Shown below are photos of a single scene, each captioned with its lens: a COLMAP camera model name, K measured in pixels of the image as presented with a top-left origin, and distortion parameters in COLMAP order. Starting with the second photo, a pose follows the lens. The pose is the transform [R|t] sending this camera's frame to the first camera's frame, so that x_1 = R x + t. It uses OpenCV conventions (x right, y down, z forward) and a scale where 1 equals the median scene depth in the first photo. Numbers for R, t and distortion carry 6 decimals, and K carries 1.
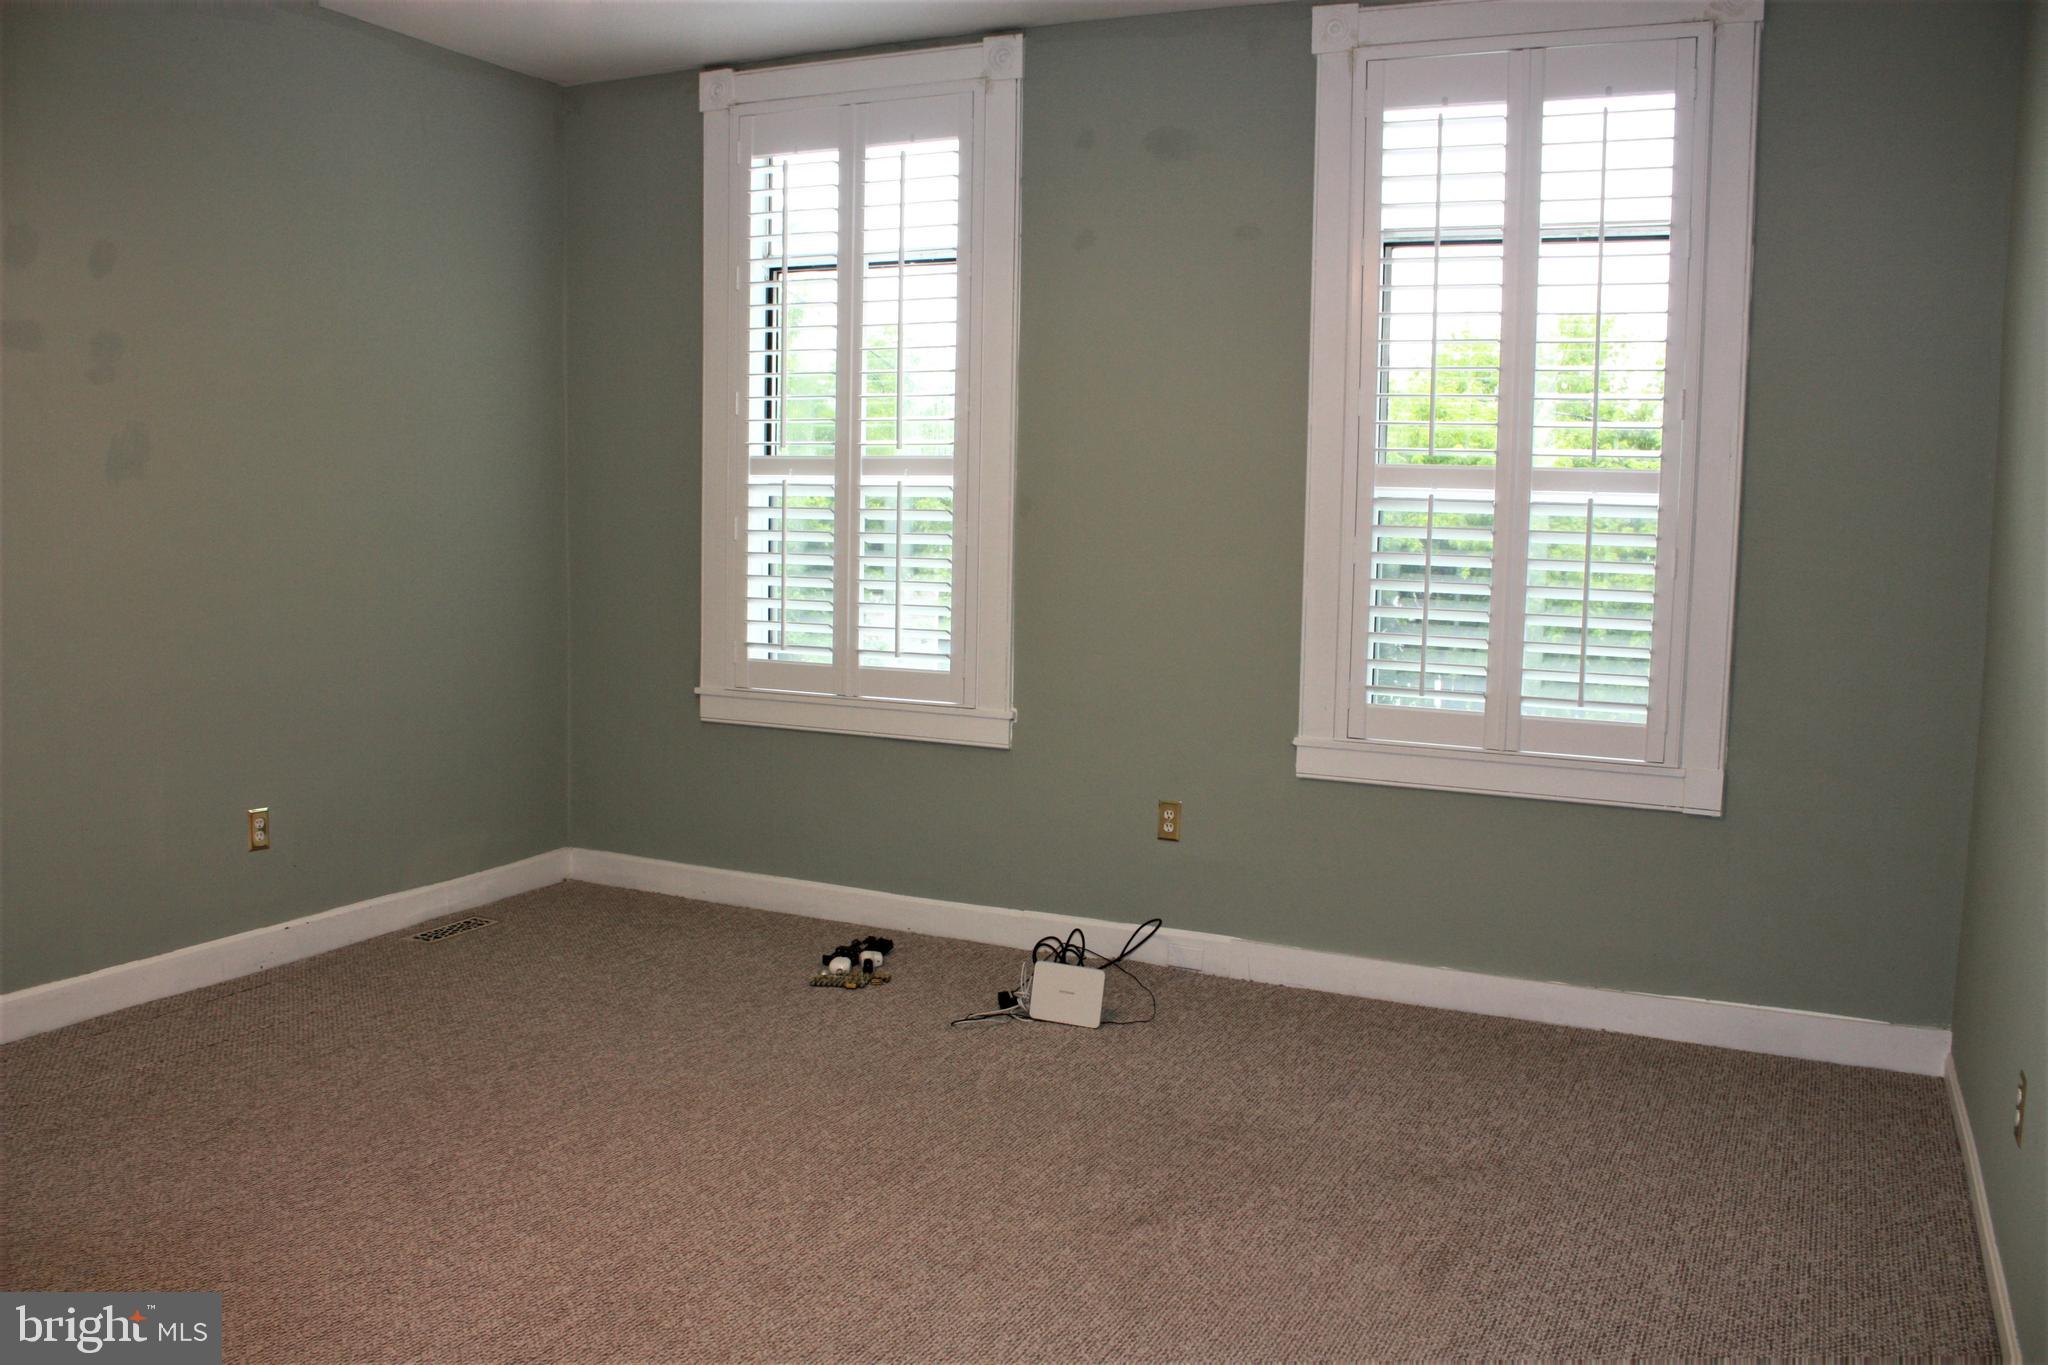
lens RADIAL K [[1712.2, 0, 1031.6], [0, 1712.2, 683.3], [0, 0, 1]] dist [-0.165992, 0.151803]
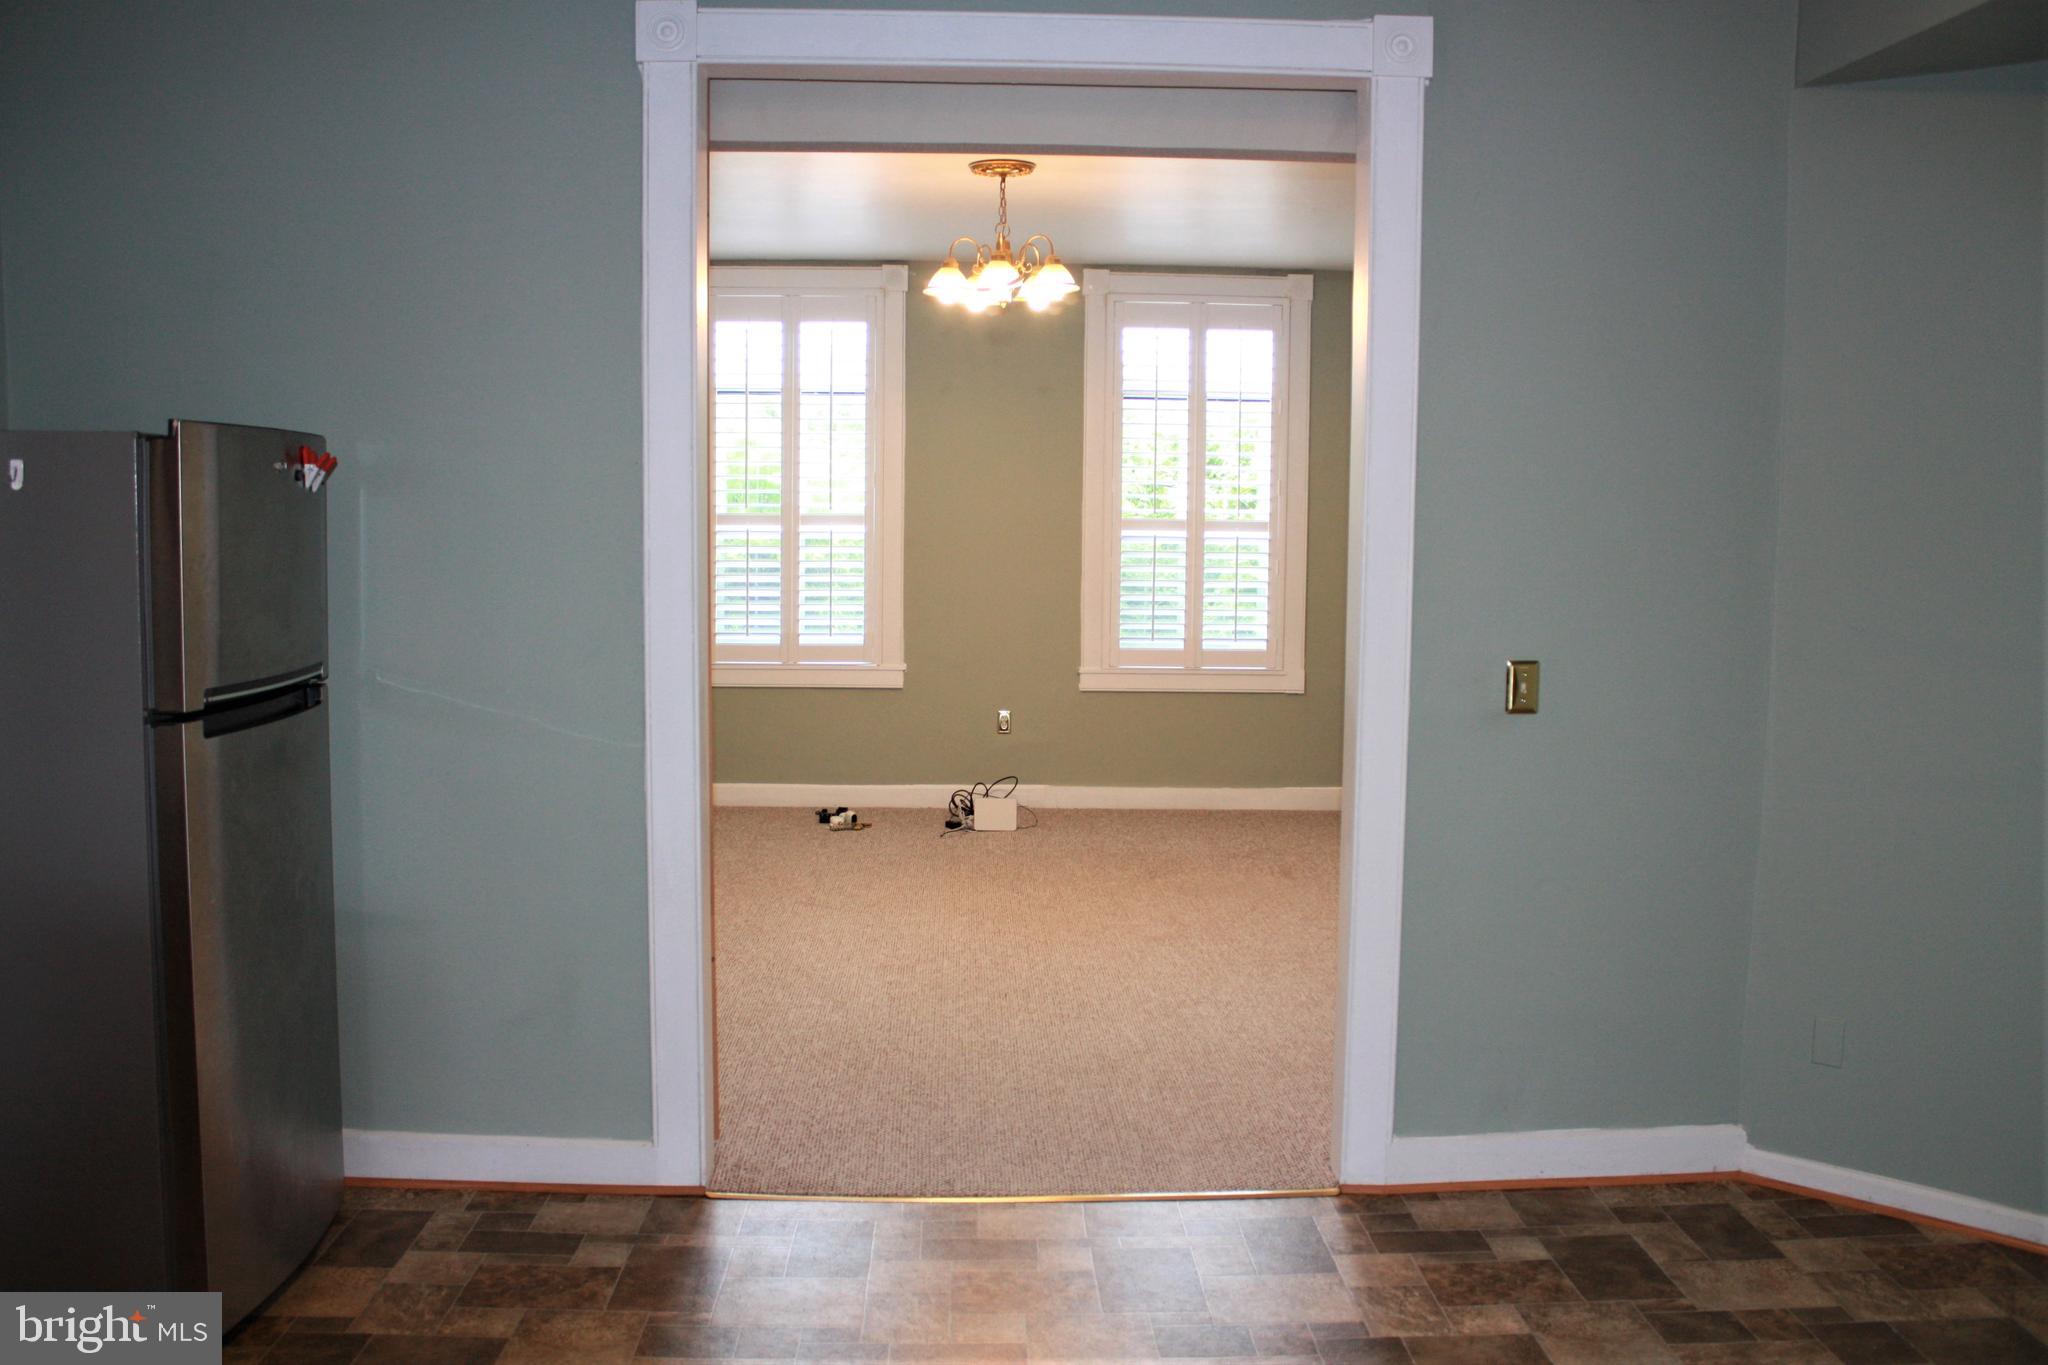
lens RADIAL K [[1762.7, 0, 1027.5], [0, 1762.7, 689.9], [0, 0, 1]] dist [-0.168022, 0.158410]
pose [[0.884629, -0.051900, 0.463398, -0.719771], [0.057163, 0.998361, 0.002690, 0.043291], [-0.462778, 0.024109, 0.886146, -0.596284]]
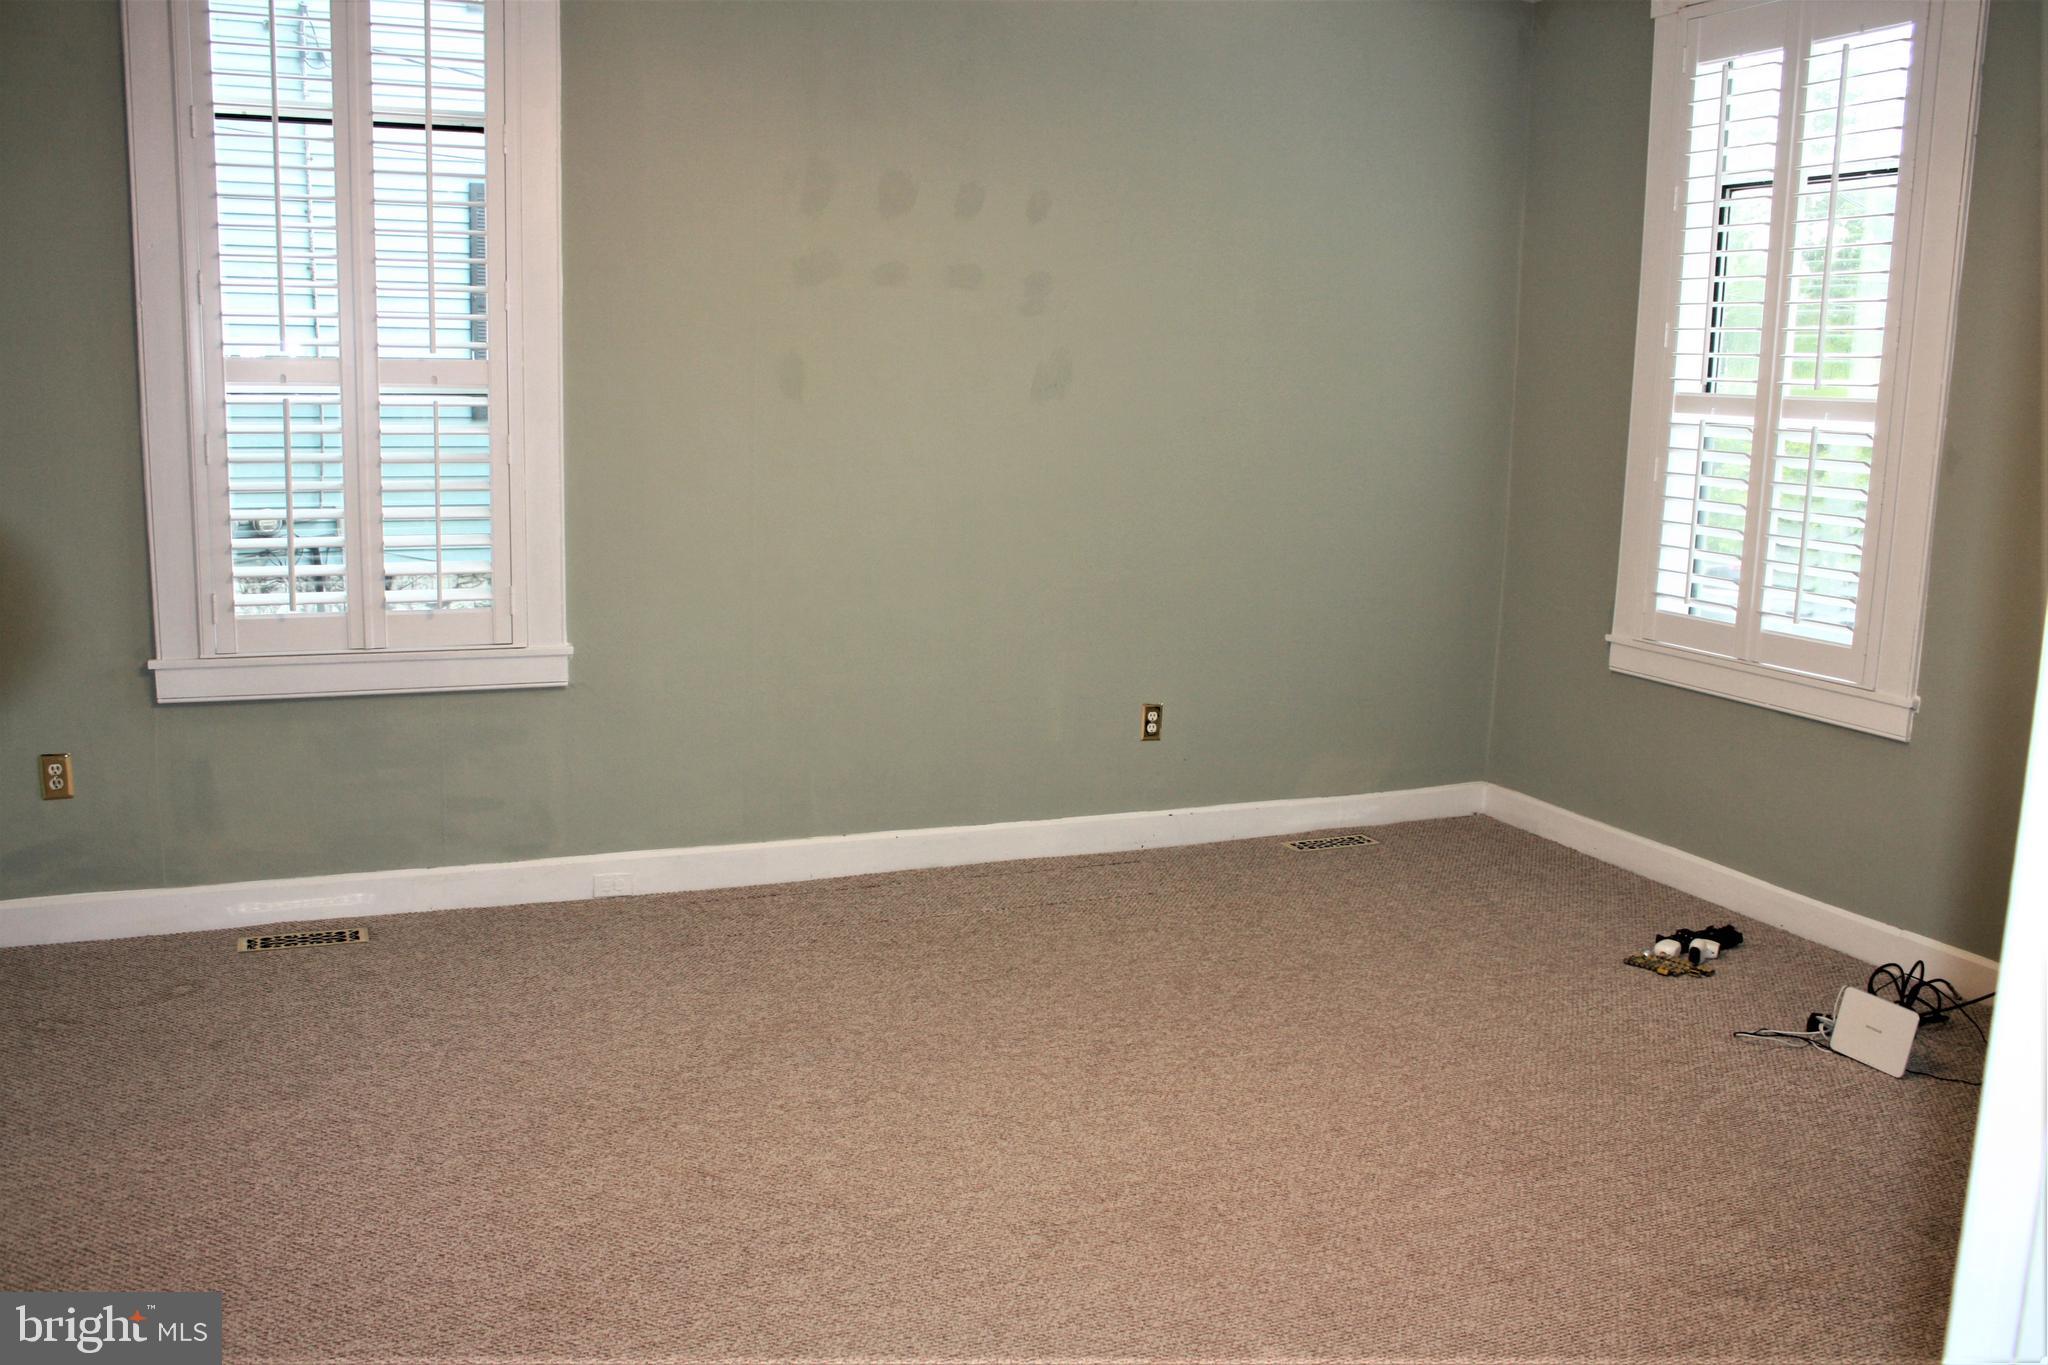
lens RADIAL K [[1762.7, 0, 1027.5], [0, 1762.7, 689.9], [0, 0, 1]] dist [-0.168022, 0.158410]
pose [[0.754220, 0.119559, -0.645645, 0.208764], [-0.086076, 0.992801, 0.083293, -0.021754], [0.650955, -0.007246, 0.759082, 0.060391]]
